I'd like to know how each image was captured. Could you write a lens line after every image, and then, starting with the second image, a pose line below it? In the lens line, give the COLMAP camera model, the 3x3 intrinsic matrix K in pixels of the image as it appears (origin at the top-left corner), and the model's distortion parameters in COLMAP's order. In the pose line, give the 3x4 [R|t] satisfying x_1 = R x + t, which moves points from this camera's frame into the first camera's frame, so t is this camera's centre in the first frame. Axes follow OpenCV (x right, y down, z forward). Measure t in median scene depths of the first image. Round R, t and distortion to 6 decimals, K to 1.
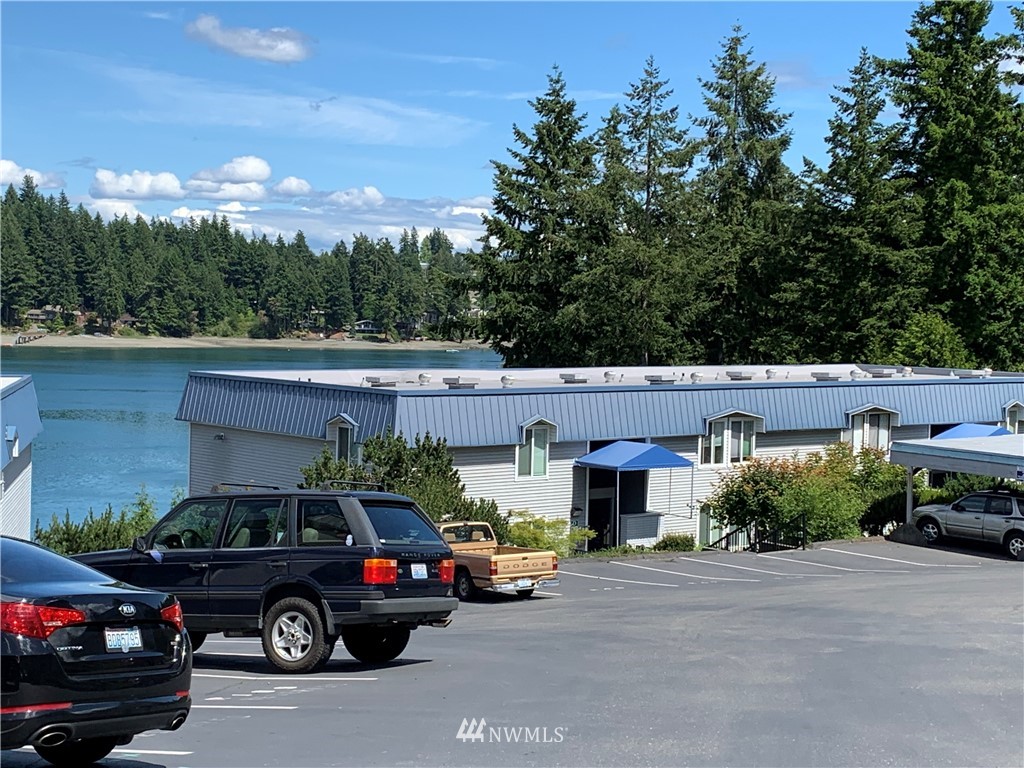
lens RADIAL K [[1739.3, 0, 511.0], [0, 1739.3, 369.3], [0, 0, 1]] dist [0.214262, -0.705156]
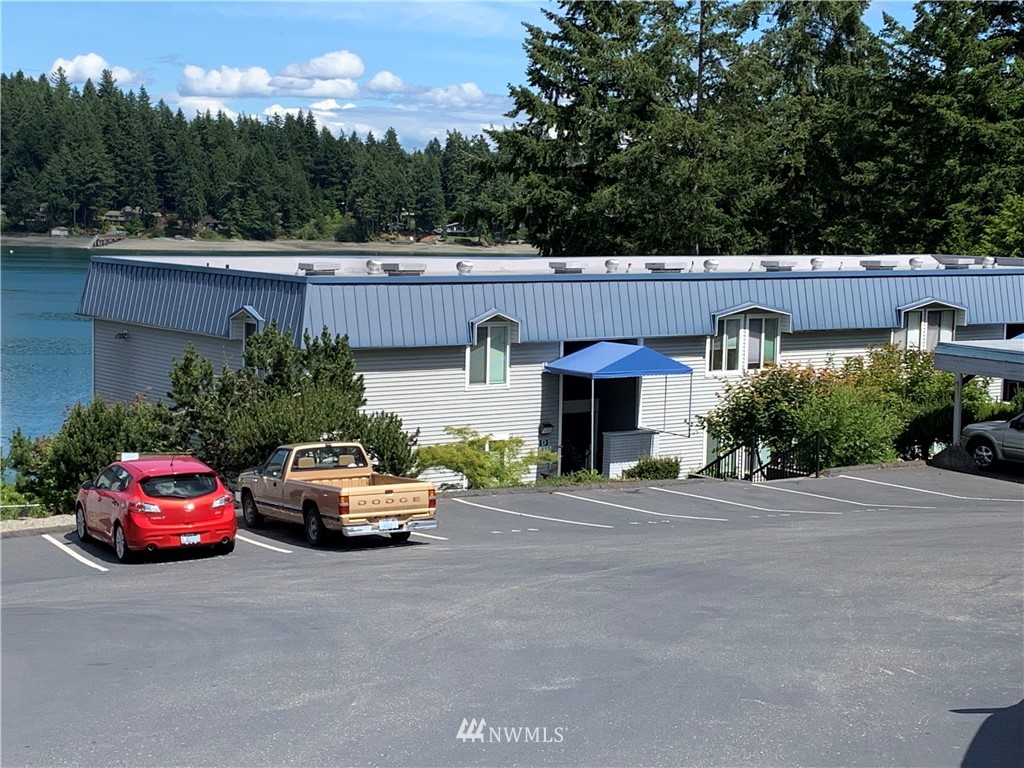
lens RADIAL K [[1790.0, 0, 512.0], [0, 1790.0, 384.0], [0, 0, 1]] dist [0.214451, -0.825847]
pose [[0.997661, 0.004583, -0.068201, 0.047366], [-0.000550, 0.998256, 0.059035, 0.006951], [0.068353, -0.058859, 0.995923, 0.099854]]
